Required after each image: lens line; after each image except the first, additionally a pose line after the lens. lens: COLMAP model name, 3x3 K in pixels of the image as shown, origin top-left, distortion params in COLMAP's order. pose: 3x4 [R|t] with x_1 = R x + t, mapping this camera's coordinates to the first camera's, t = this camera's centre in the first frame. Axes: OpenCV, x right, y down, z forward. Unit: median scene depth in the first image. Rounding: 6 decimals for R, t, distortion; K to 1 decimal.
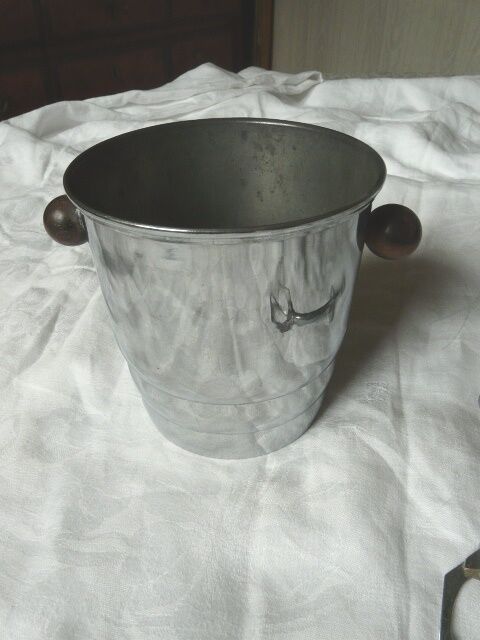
lens RADIAL K [[516.5, 0, 240.0], [0, 516.5, 320.0], [0, 0, 1]] dist [-0.084791, 0.102168]
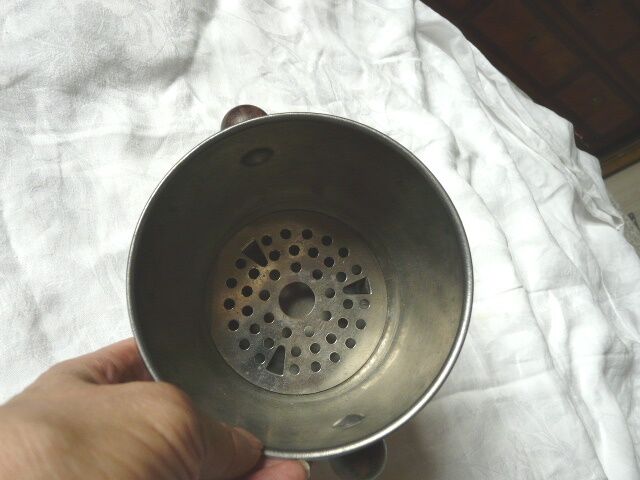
lens RADIAL K [[516.5, 0, 320.0], [0, 516.5, 240.0], [0, 0, 1]] dist [-0.084791, 0.102168]
pose [[0.487804, 0.865834, -0.111261, 0.010096], [-0.861975, 0.497890, 0.095414, -0.077639], [0.138009, 0.049361, 0.989200, -0.098929]]
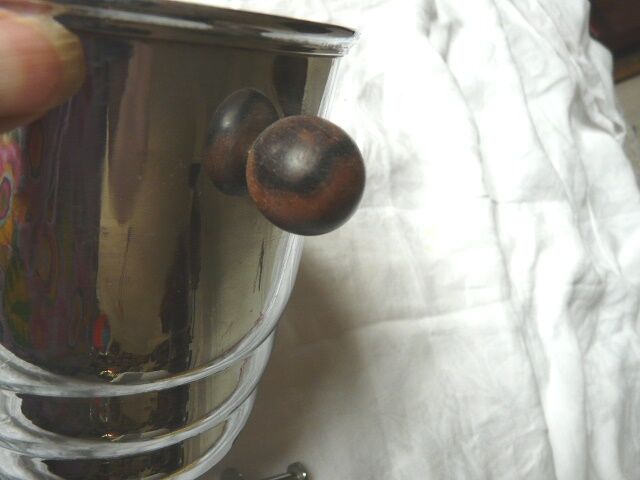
lens RADIAL K [[516.5, 0, 320.0], [0, 516.5, 240.0], [0, 0, 1]] dist [-0.084791, 0.102168]
pose [[0.408767, 0.908129, 0.090616, 0.053354], [-0.904867, 0.390353, 0.169826, -0.148353], [0.118852, -0.151414, 0.981299, 0.121982]]
